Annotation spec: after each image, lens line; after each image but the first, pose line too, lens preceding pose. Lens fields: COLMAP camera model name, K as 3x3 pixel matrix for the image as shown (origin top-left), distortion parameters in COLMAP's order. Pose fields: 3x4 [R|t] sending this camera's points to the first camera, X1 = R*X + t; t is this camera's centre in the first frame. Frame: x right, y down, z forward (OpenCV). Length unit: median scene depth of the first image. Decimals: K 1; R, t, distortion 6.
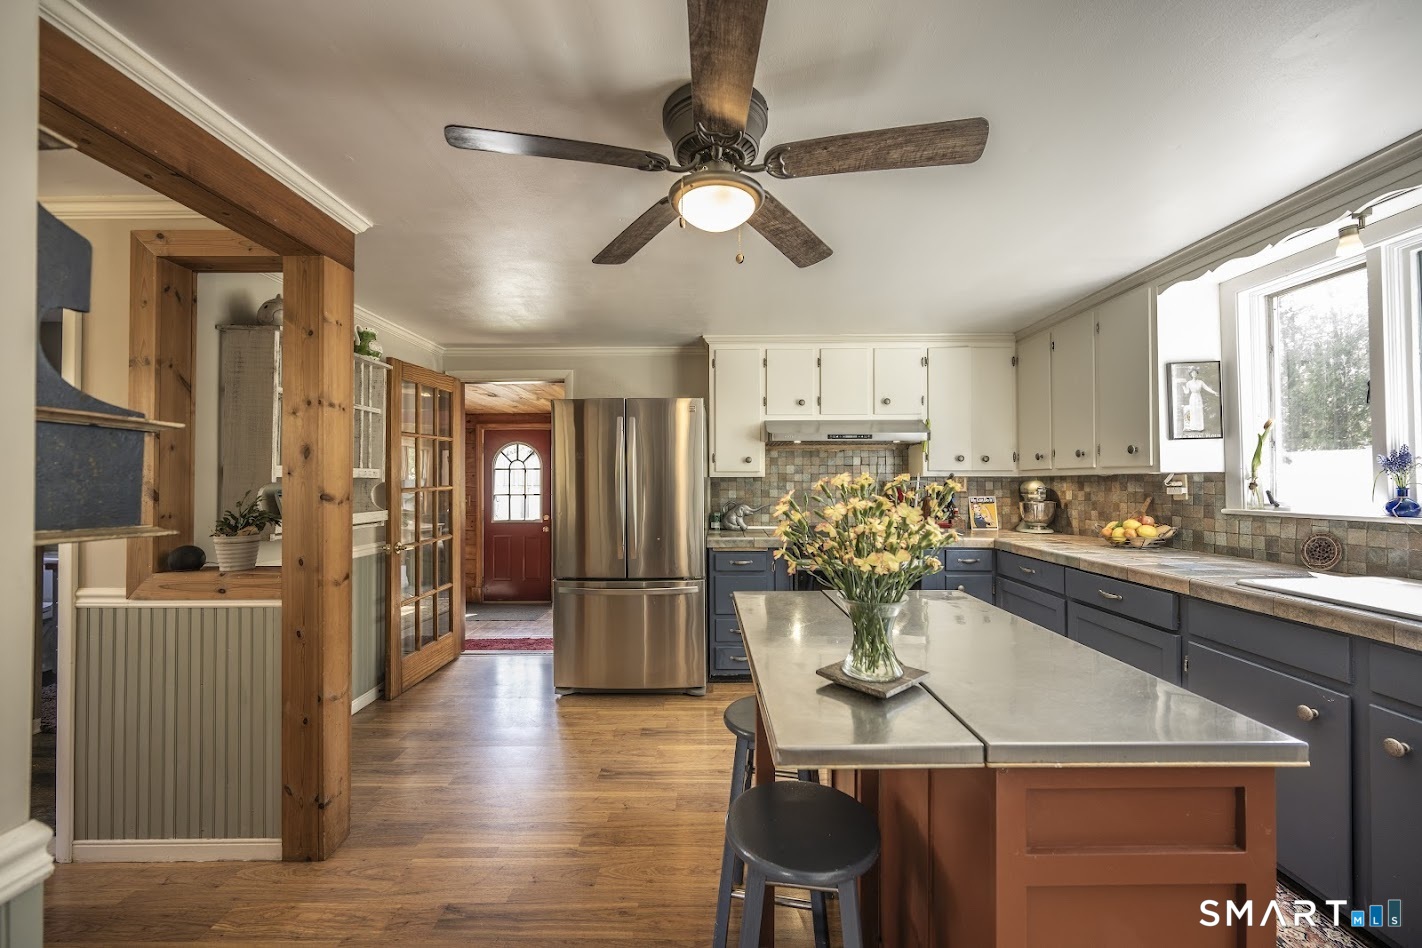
lens RADIAL K [[559.7, 0, 711.0], [0, 559.7, 474.0], [0, 0, 1]] dist [-0.000741, -0.000162]
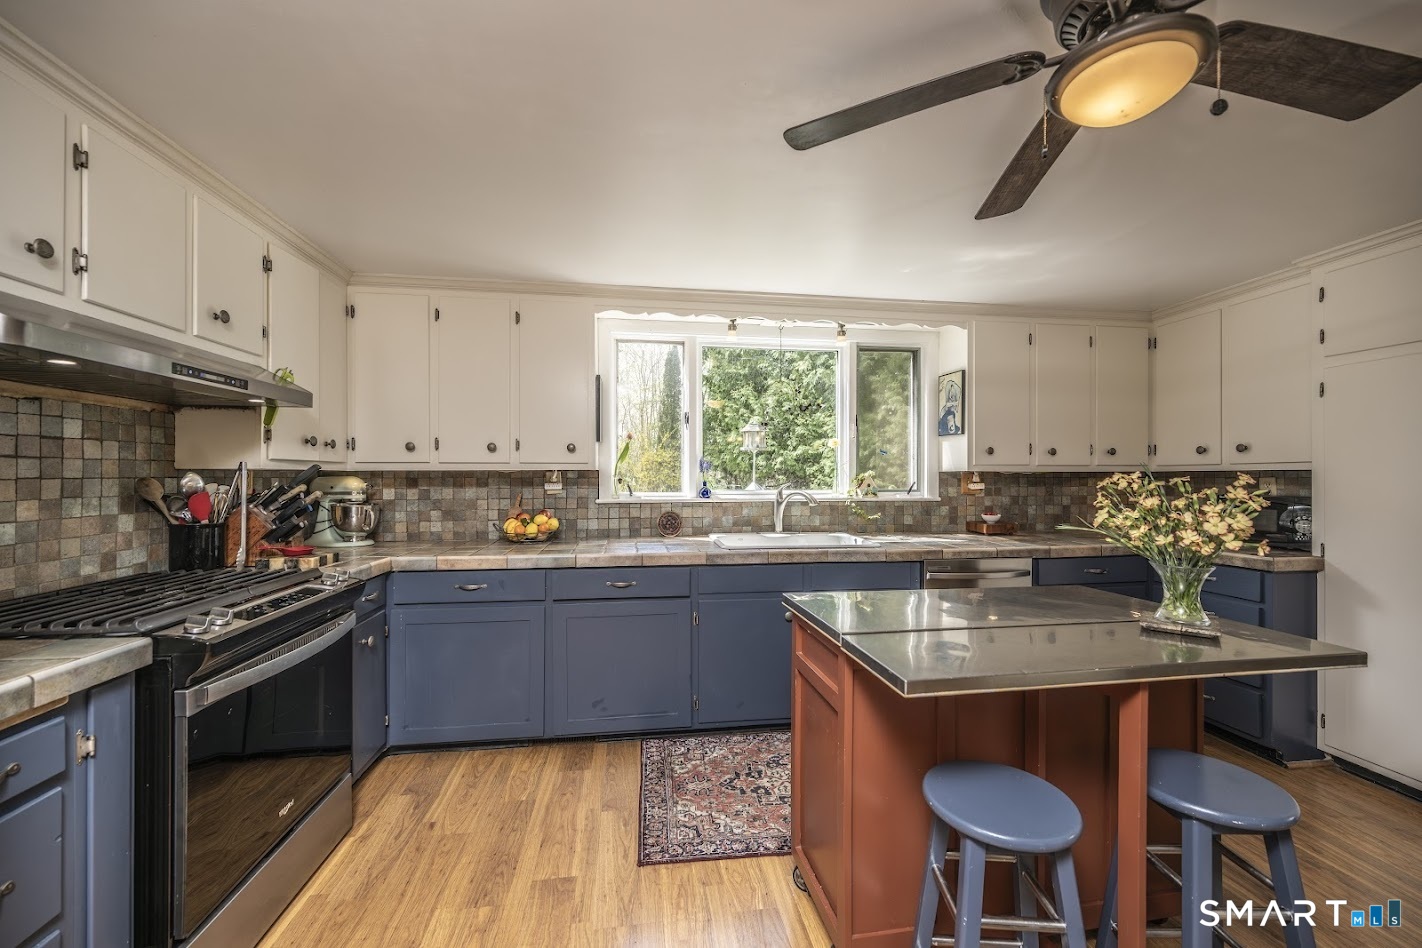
lens RADIAL K [[559.7, 0, 711.0], [0, 559.7, 474.0], [0, 0, 1]] dist [-0.000741, -0.000162]
pose [[-0.153558, 0.005821, 0.988122, -0.241702], [-0.012372, 0.999893, -0.007813, 0.008188], [-0.988062, -0.013425, -0.153470, 0.650915]]
